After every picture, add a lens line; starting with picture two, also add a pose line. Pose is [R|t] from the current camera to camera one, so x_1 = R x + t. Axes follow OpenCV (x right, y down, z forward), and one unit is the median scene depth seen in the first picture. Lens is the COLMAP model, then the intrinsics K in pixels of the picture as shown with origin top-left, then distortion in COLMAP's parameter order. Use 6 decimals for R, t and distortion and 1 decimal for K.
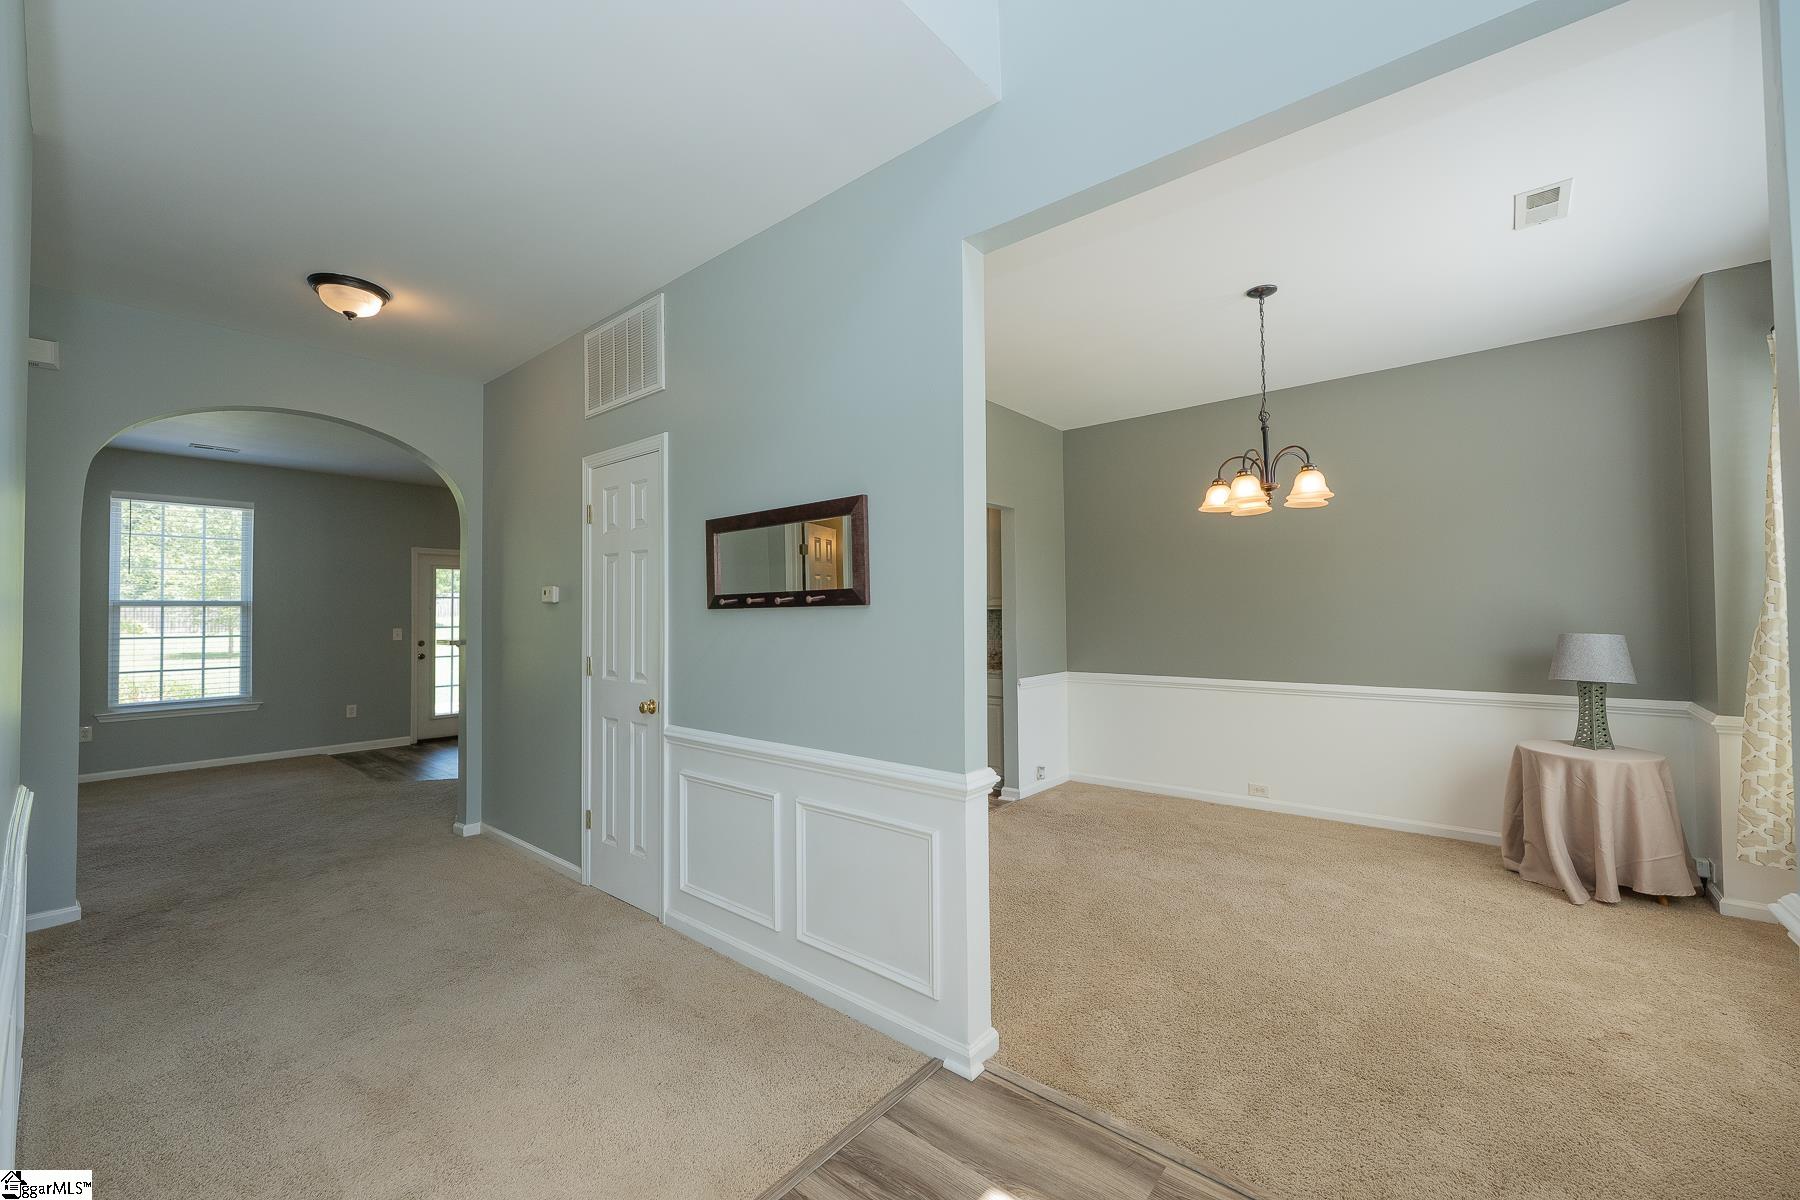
lens RADIAL K [[705.2, 0, 900.0], [0, 705.2, 600.0], [0, 0, 1]] dist [-0.000664, -0.000060]
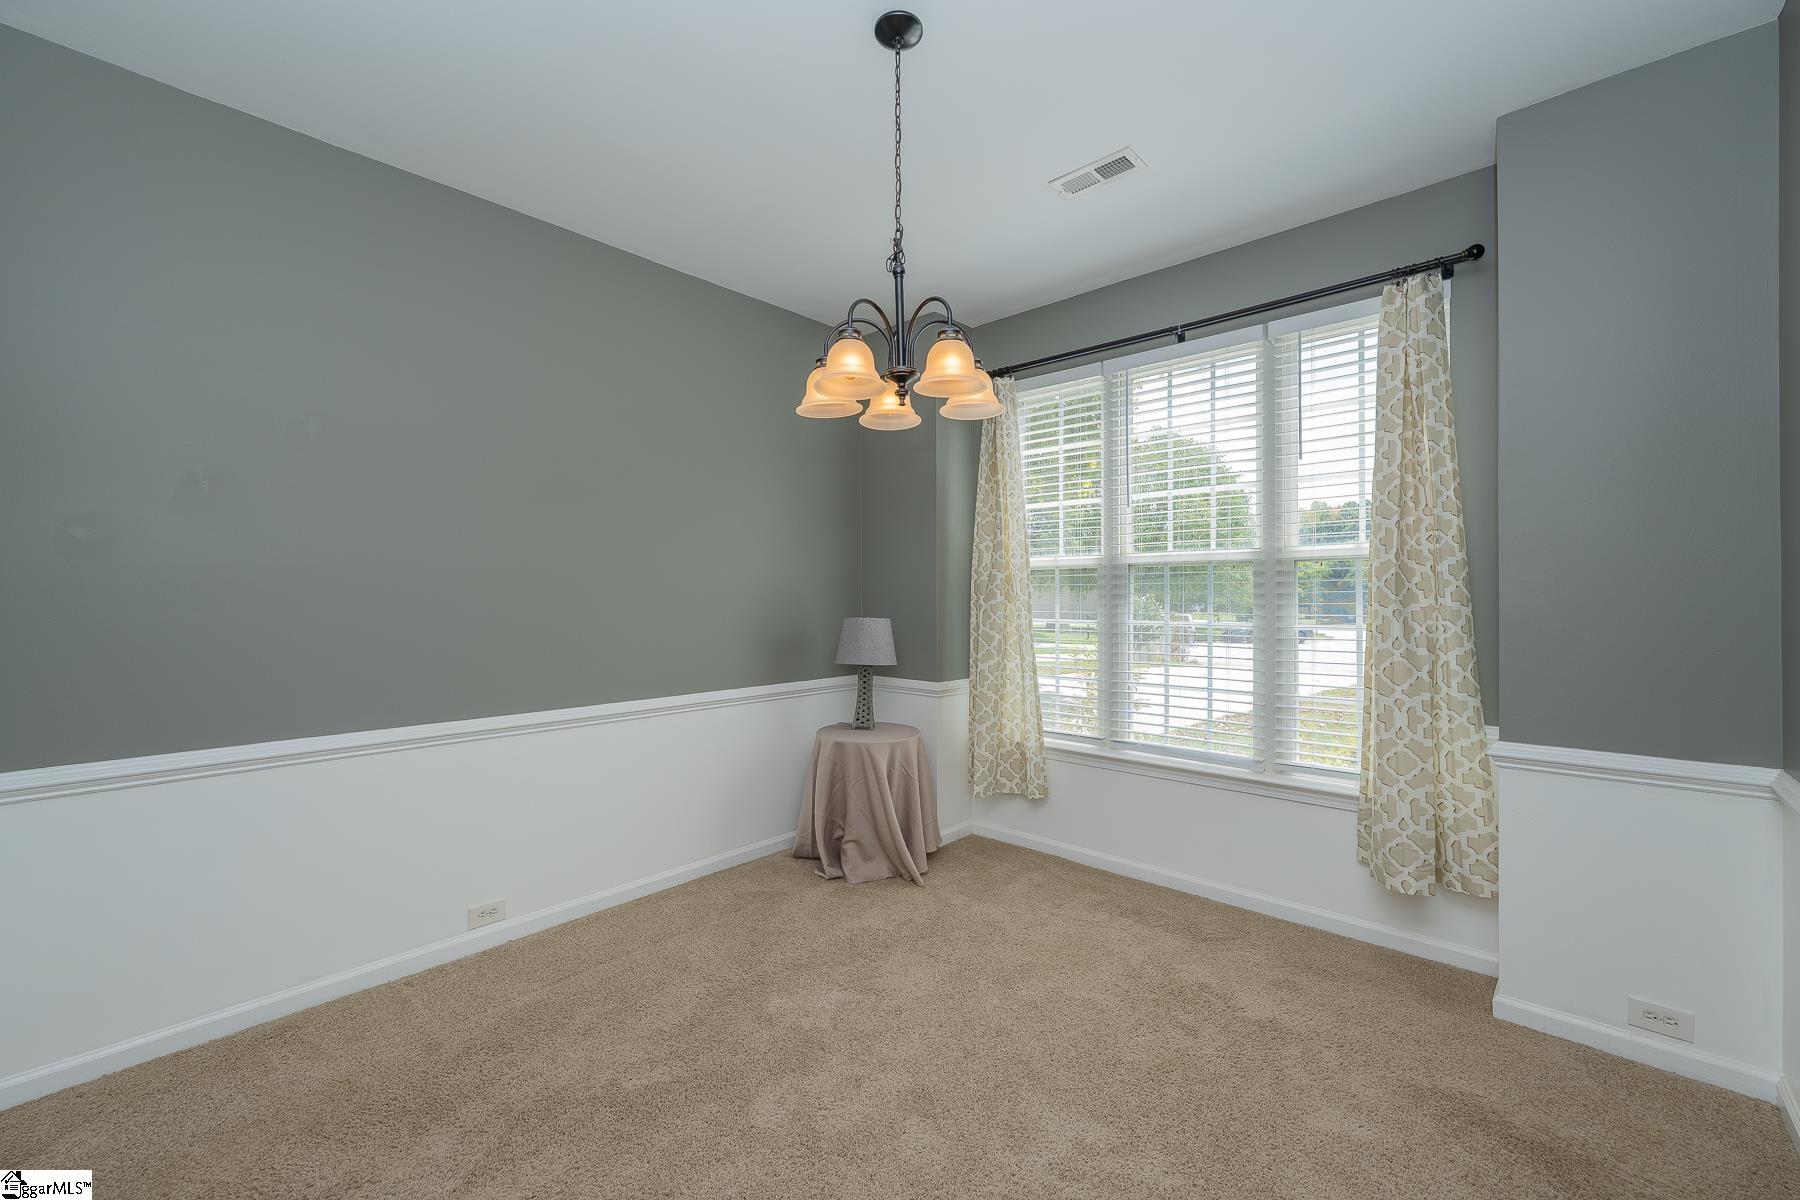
lens RADIAL K [[723.2, 0, 887.7], [0, 723.2, 594.9], [0, 0, 1]] dist [0.000312, 0.000015]
pose [[0.050694, 0.004359, 0.998705, -0.069867], [-0.018236, 0.999828, -0.003438, 0.017688], [-0.998548, -0.018039, 0.050765, 0.914937]]
